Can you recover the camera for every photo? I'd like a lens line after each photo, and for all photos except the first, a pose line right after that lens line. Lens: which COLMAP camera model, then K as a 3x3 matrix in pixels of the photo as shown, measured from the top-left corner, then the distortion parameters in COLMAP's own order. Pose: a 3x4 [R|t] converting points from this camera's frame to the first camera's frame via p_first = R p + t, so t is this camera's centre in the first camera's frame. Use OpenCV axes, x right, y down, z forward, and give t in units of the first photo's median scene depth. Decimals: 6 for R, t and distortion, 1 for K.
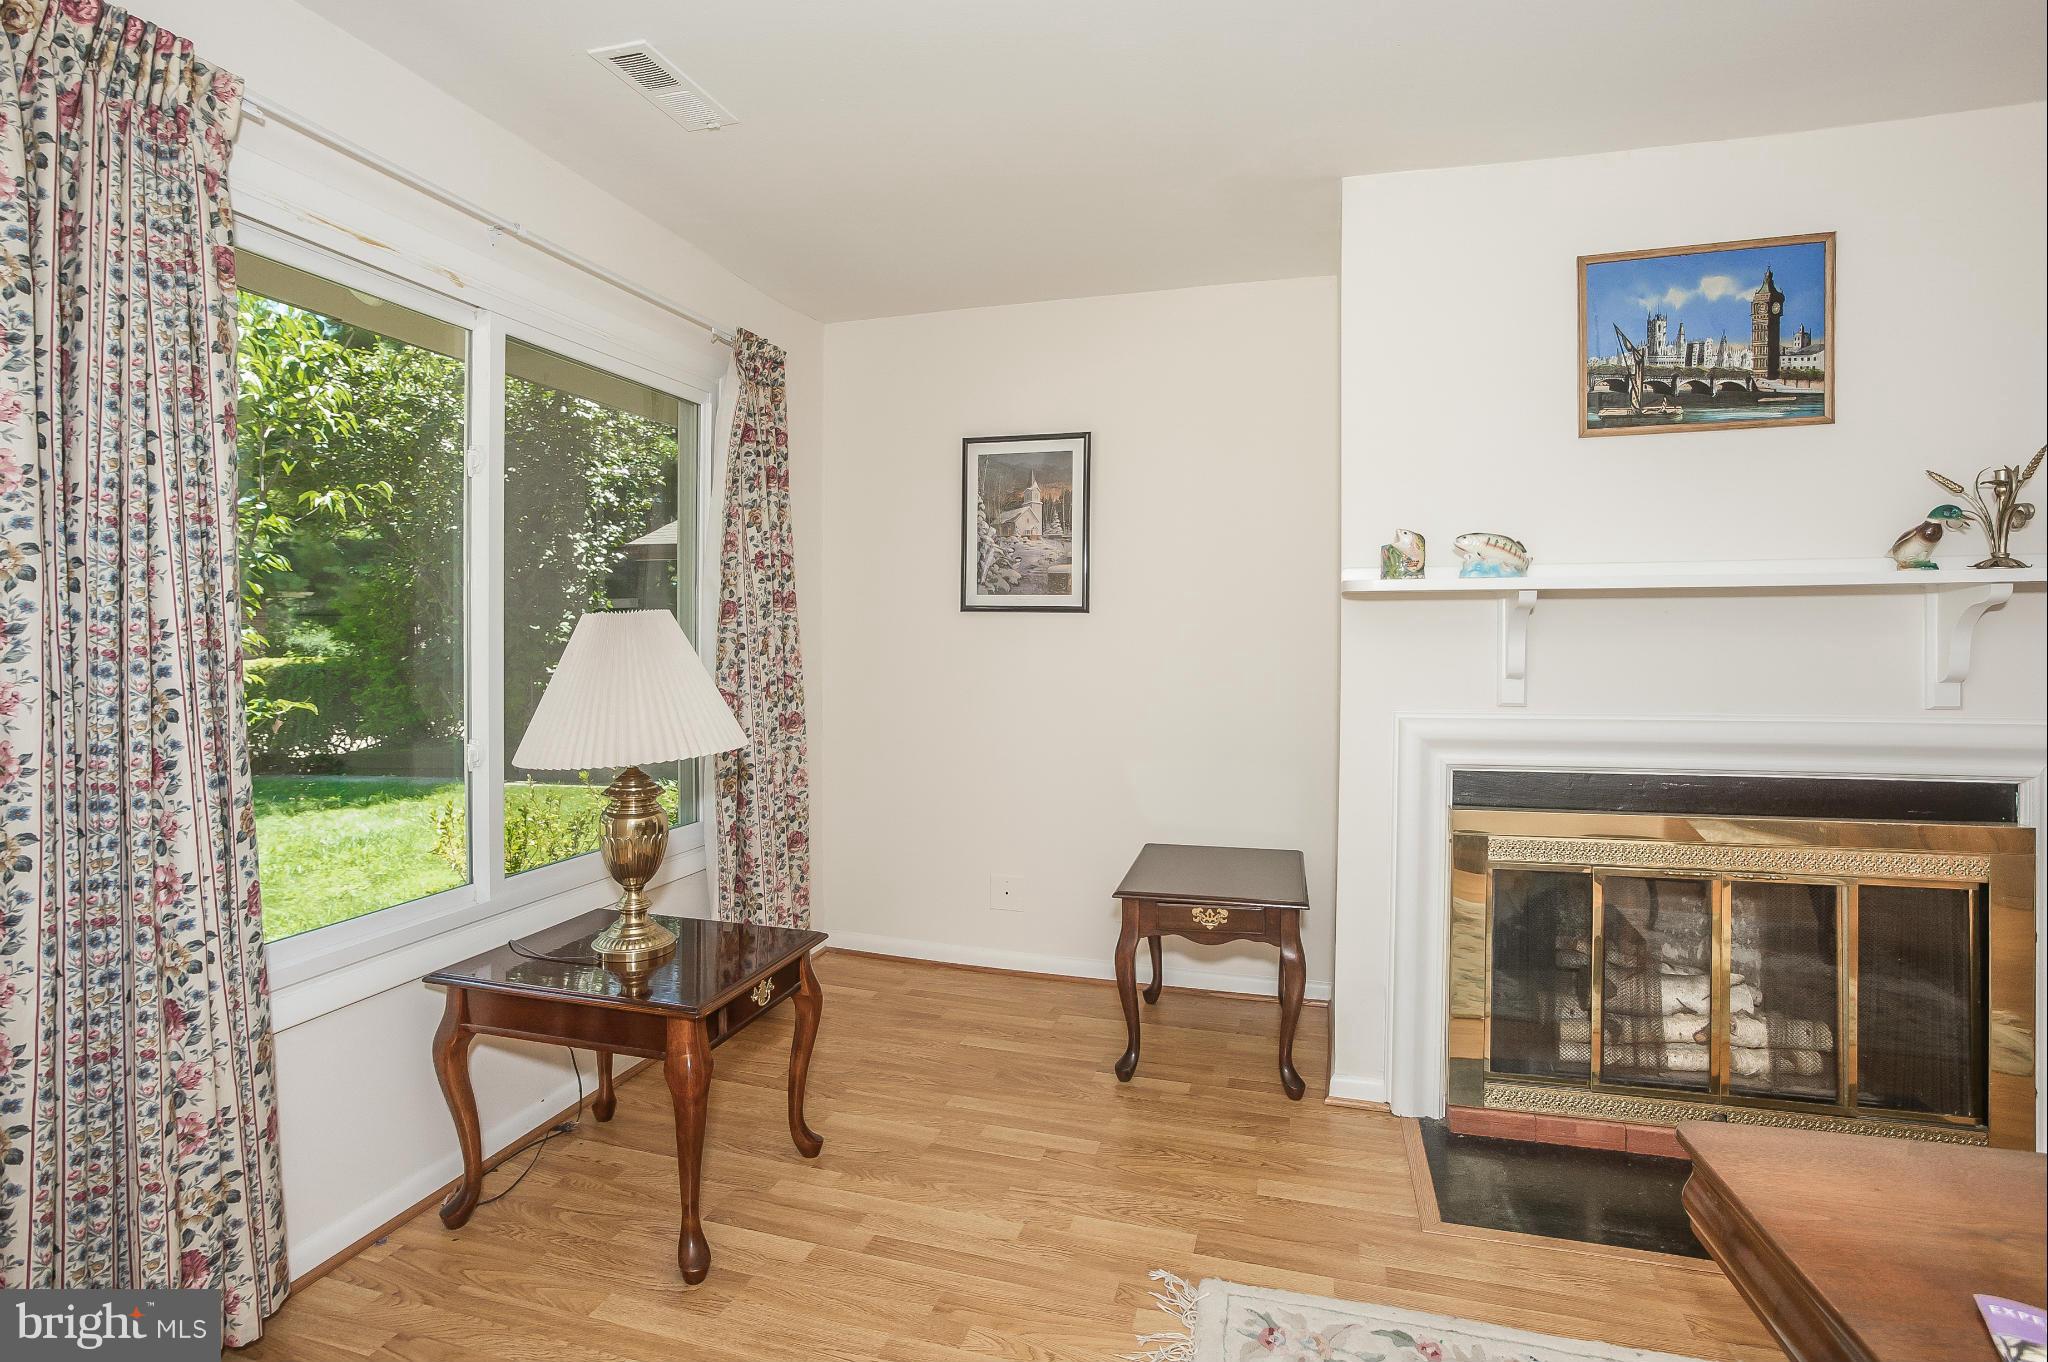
lens RADIAL K [[1026.1, 0, 1003.0], [0, 1026.1, 642.0], [0, 0, 1]] dist [-0.044577, 0.022373]
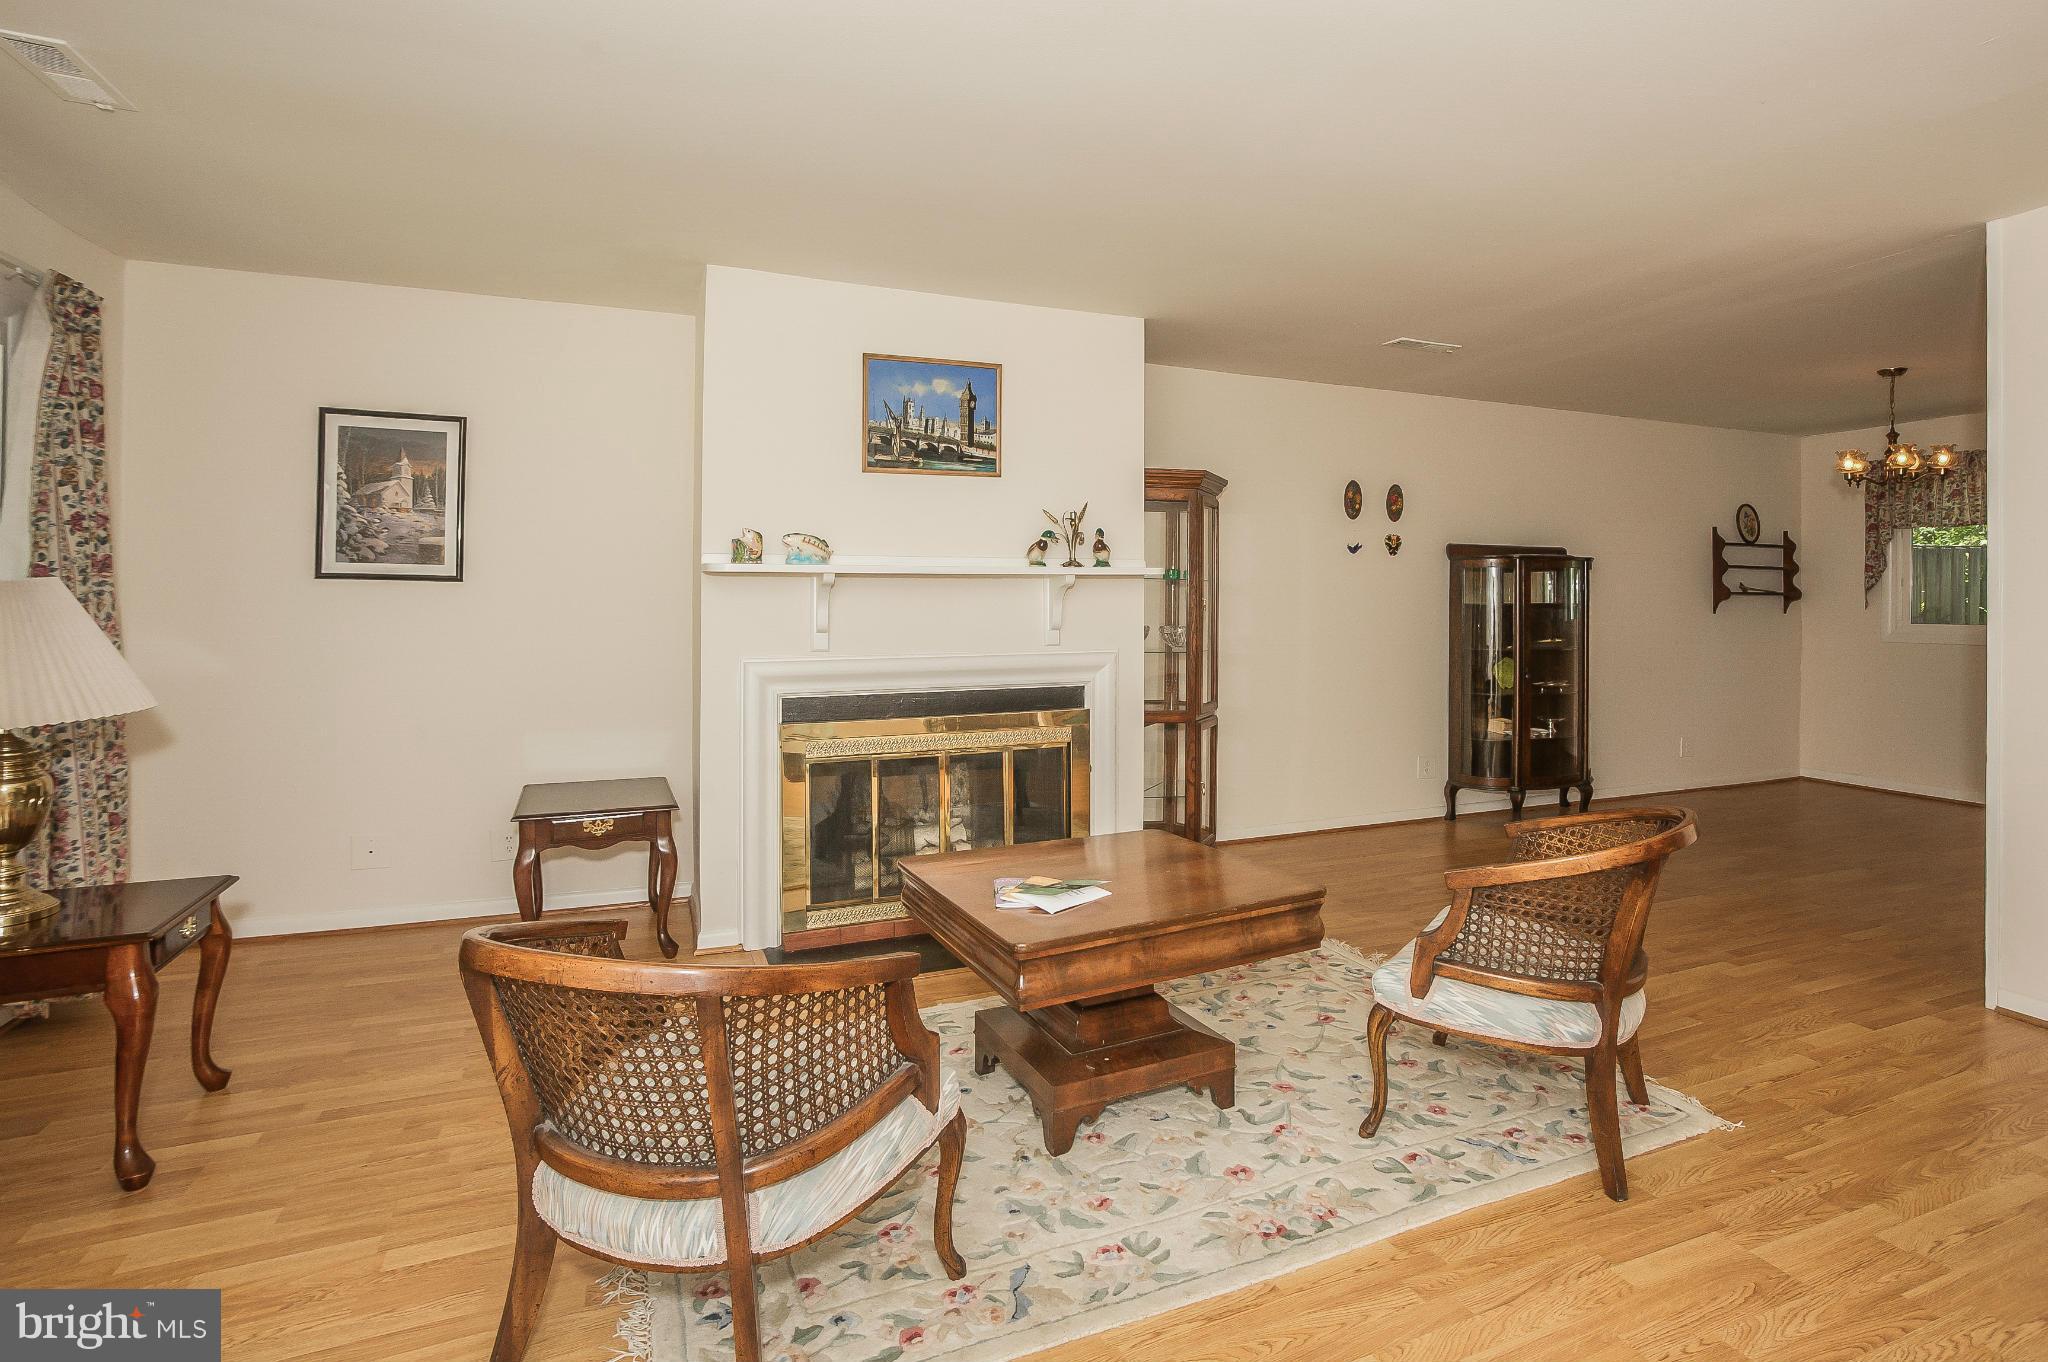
lens RADIAL K [[1055.3, 0, 1104.9], [0, 1055.3, 605.8], [0, 0, 1]] dist [-0.036825, 0.010305]
pose [[0.757465, -0.000217, 0.652876, -0.172250], [0.002175, 0.999995, -0.002192, 0.001354], [-0.652872, 0.003080, 0.757462, -0.401519]]
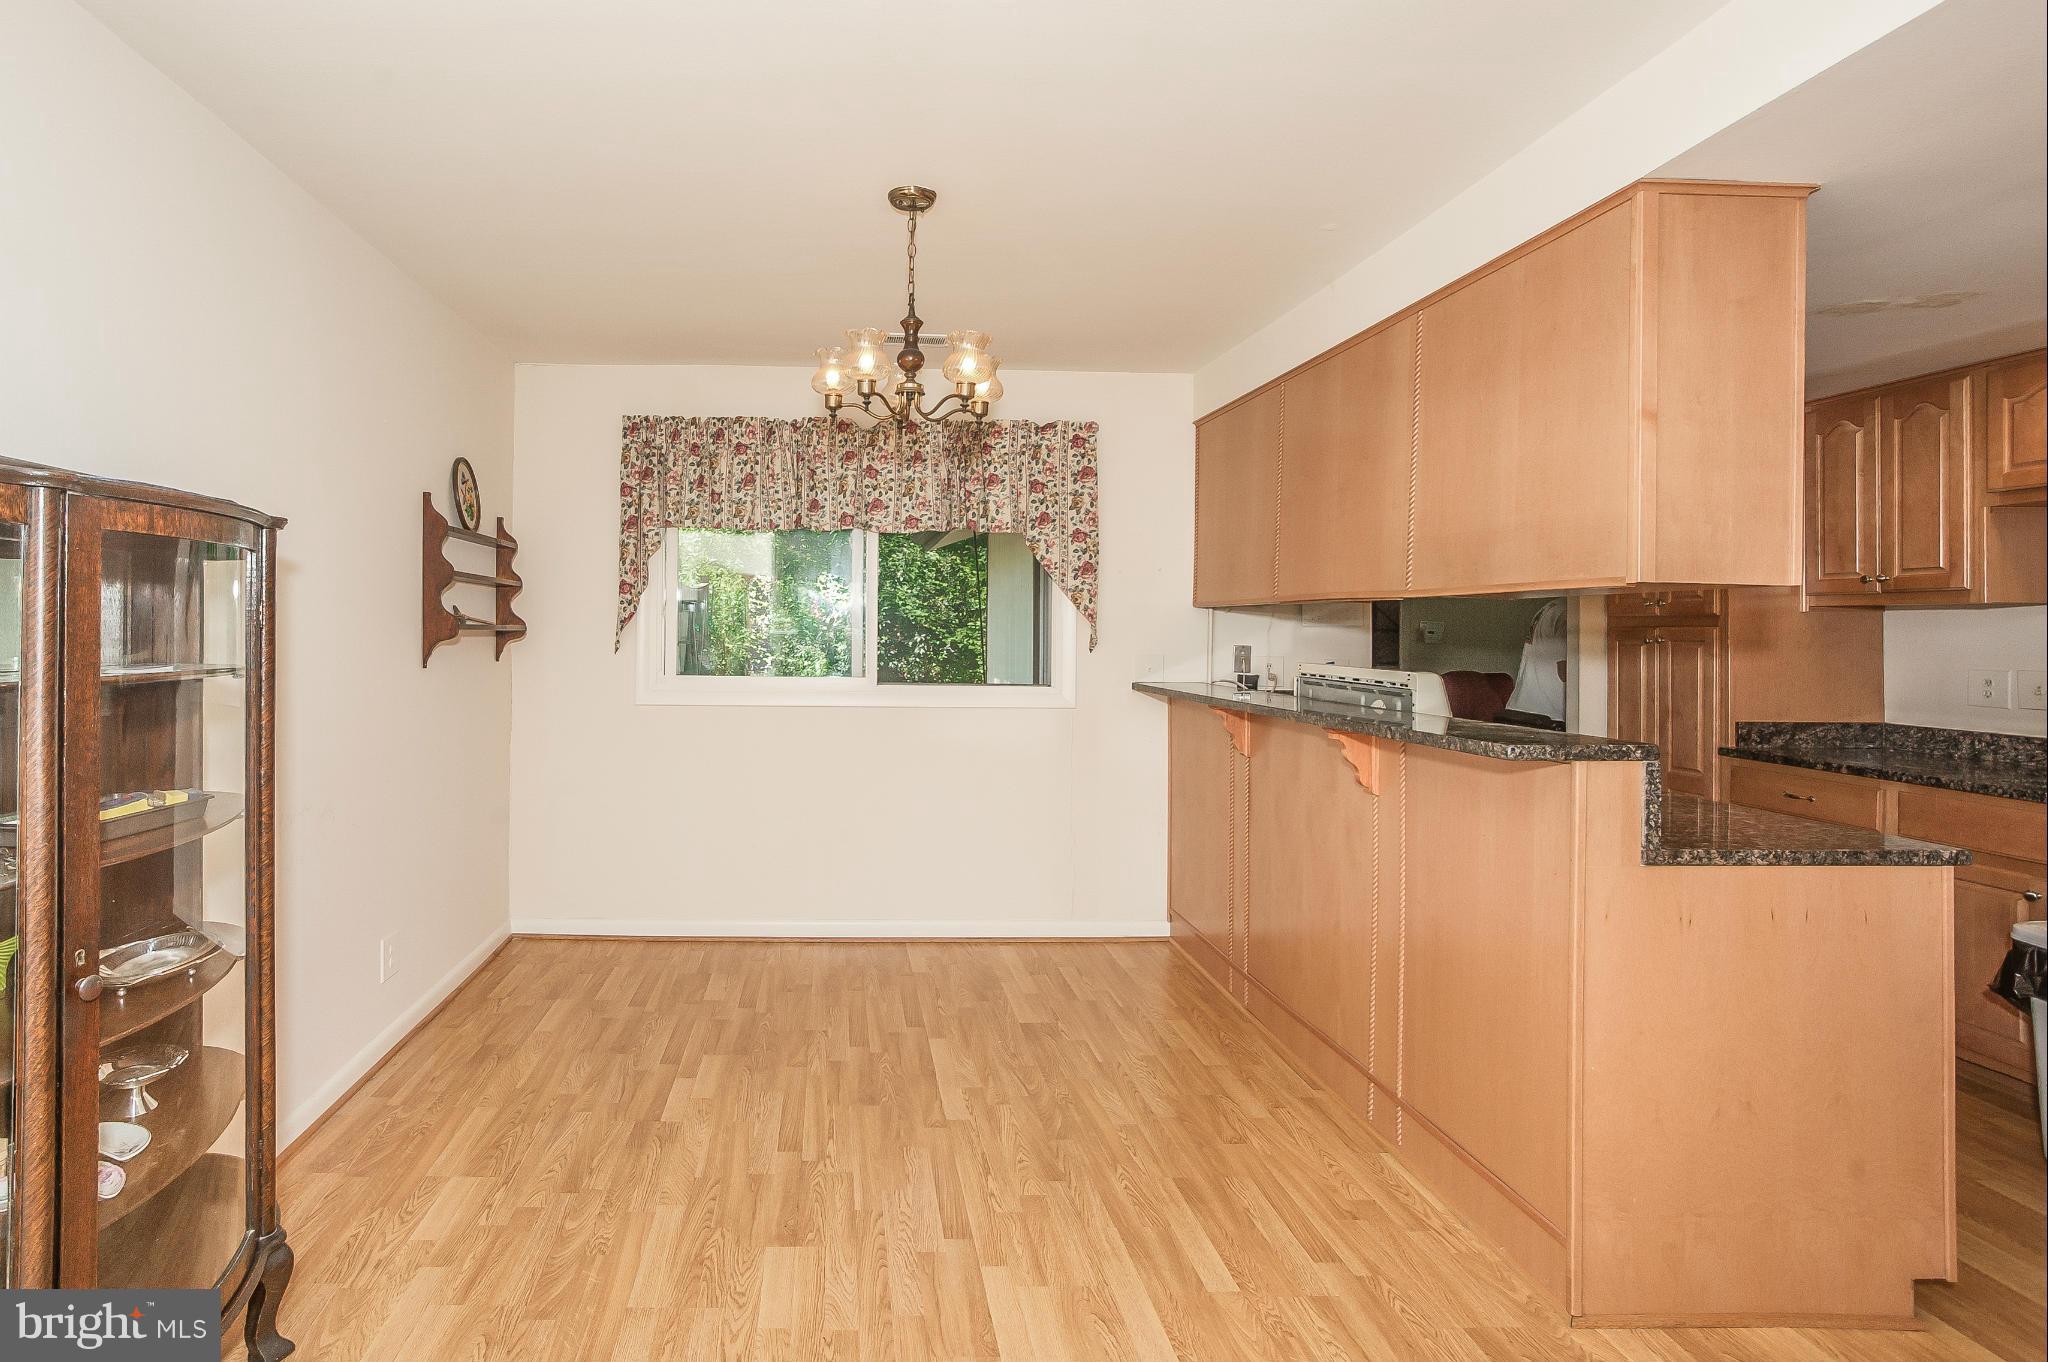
lens RADIAL K [[1055.3, 0, 875.0], [0, 1055.3, 626.3], [0, 0, 1]] dist [-0.036825, 0.010305]
pose [[-0.313667, -0.000312, 0.949533, 1.327354], [-0.002098, 0.999998, -0.000365, -0.035037], [-0.949531, -0.002107, -0.313667, 0.485269]]
